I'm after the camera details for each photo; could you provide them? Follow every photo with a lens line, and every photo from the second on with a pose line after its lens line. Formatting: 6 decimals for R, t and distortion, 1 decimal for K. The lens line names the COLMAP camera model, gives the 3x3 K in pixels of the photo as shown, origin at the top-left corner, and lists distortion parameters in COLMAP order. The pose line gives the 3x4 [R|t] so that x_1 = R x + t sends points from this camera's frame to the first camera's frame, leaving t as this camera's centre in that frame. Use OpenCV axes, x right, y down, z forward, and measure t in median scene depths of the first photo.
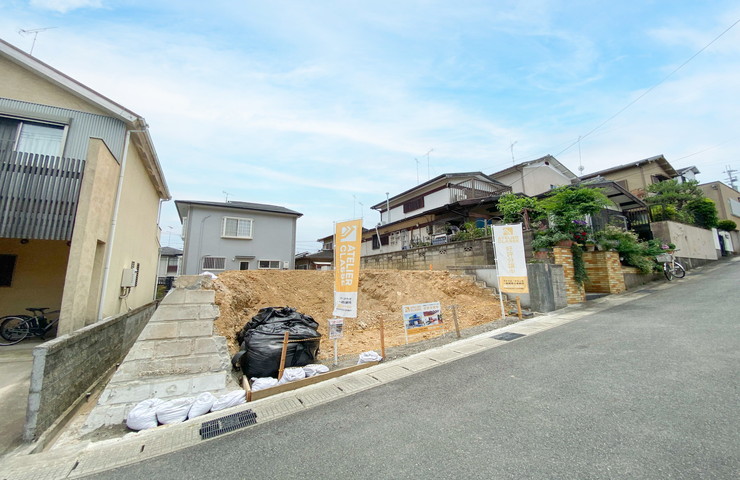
lens RADIAL K [[294.5, 0, 365.1], [0, 294.5, 251.1], [0, 0, 1]] dist [0.049763, -0.033270]
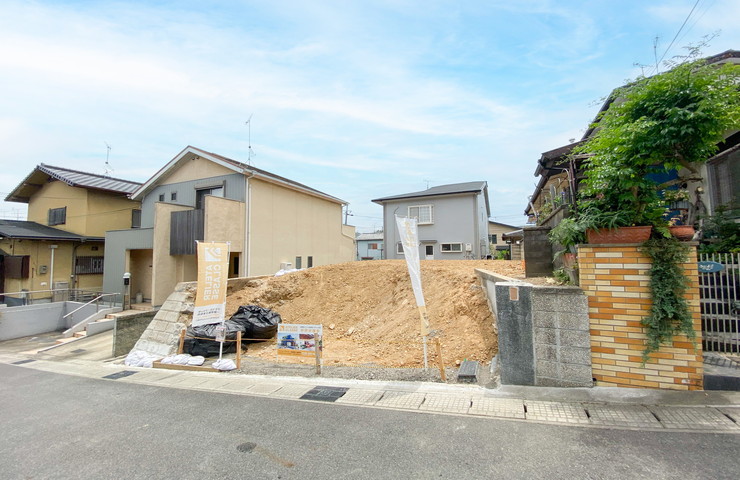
lens RADIAL K [[296.9, 0, 368.9], [0, 296.9, 253.7], [0, 0, 1]] dist [0.000757, -0.000096]
pose [[0.610510, -0.001699, -0.792007, 0.862094], [0.084894, 0.994377, 0.063307, -0.059436], [0.787446, -0.105886, 0.607221, 0.546530]]
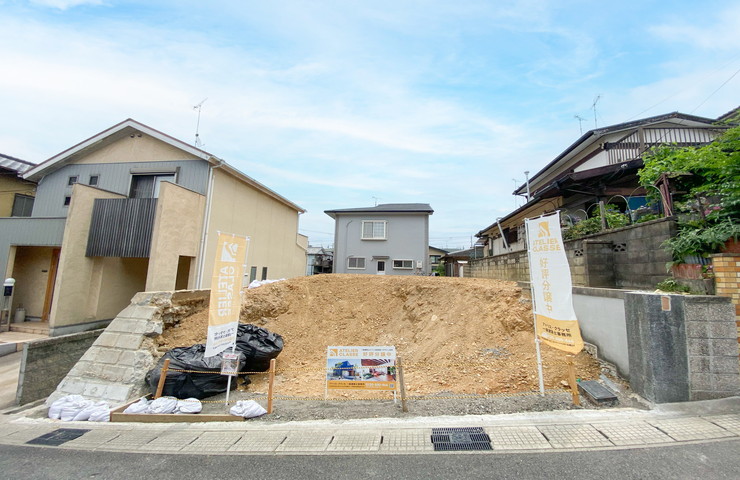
lens RADIAL K [[299.8, 0, 368.8], [0, 299.8, 243.6], [0, 0, 1]] dist [0.009574, -0.016060]
pose [[0.804995, -0.030833, -0.592480, 0.530141], [0.029198, 0.999497, -0.012342, -0.043783], [0.592563, -0.007364, 0.805491, 0.380202]]
